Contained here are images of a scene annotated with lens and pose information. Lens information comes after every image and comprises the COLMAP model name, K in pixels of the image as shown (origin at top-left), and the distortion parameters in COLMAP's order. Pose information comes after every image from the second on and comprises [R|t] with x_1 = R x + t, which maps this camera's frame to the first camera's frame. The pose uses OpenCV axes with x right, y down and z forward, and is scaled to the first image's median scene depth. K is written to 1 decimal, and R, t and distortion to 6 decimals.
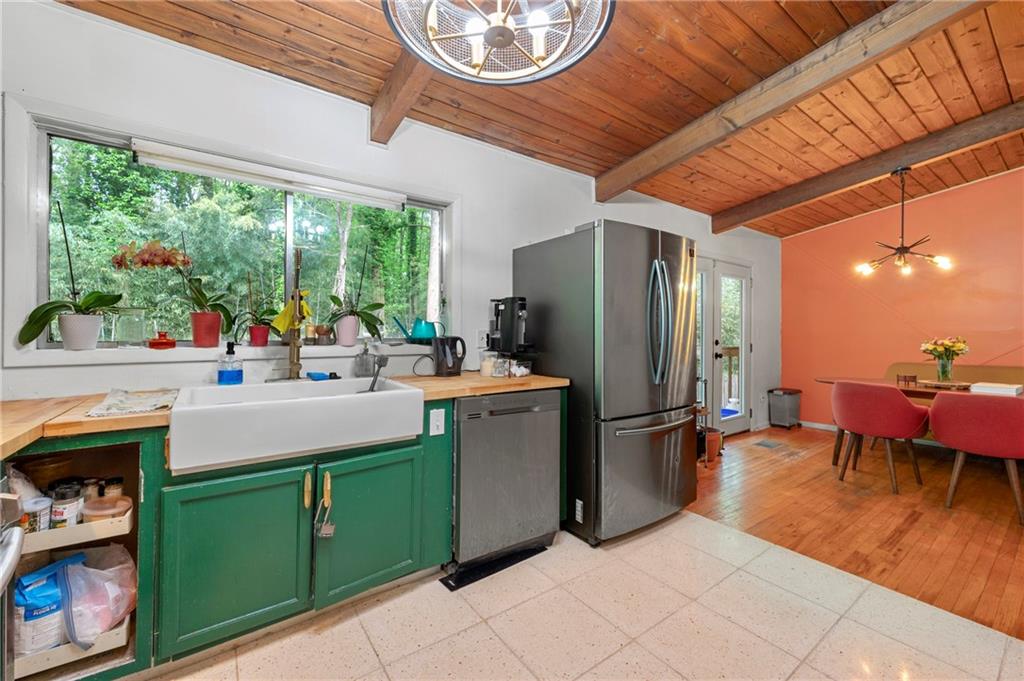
lens RADIAL K [[411.3, 0, 511.7], [0, 411.3, 331.2], [0, 0, 1]] dist [-0.003640, -0.000276]
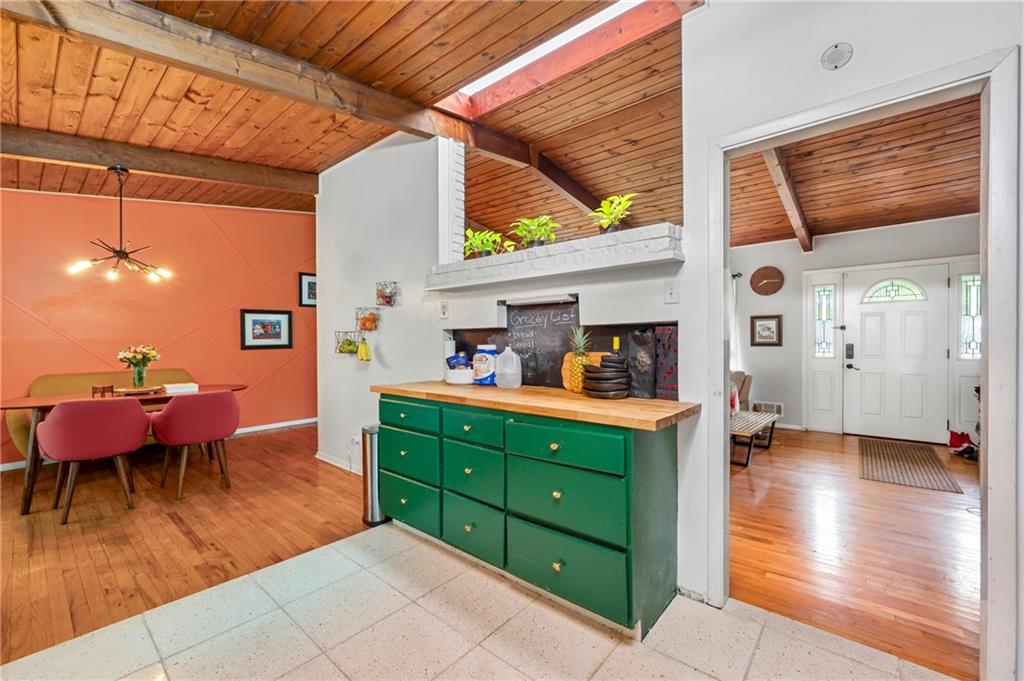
lens RADIAL K [[411.3, 0, 512.4], [0, 411.3, 345.5], [0, 0, 1]] dist [-0.003640, -0.000276]
pose [[-0.249757, -0.013835, 0.968210, -0.295902], [-0.008017, 0.999893, 0.012219, -0.007297], [-0.968275, -0.004710, -0.249841, 0.534707]]
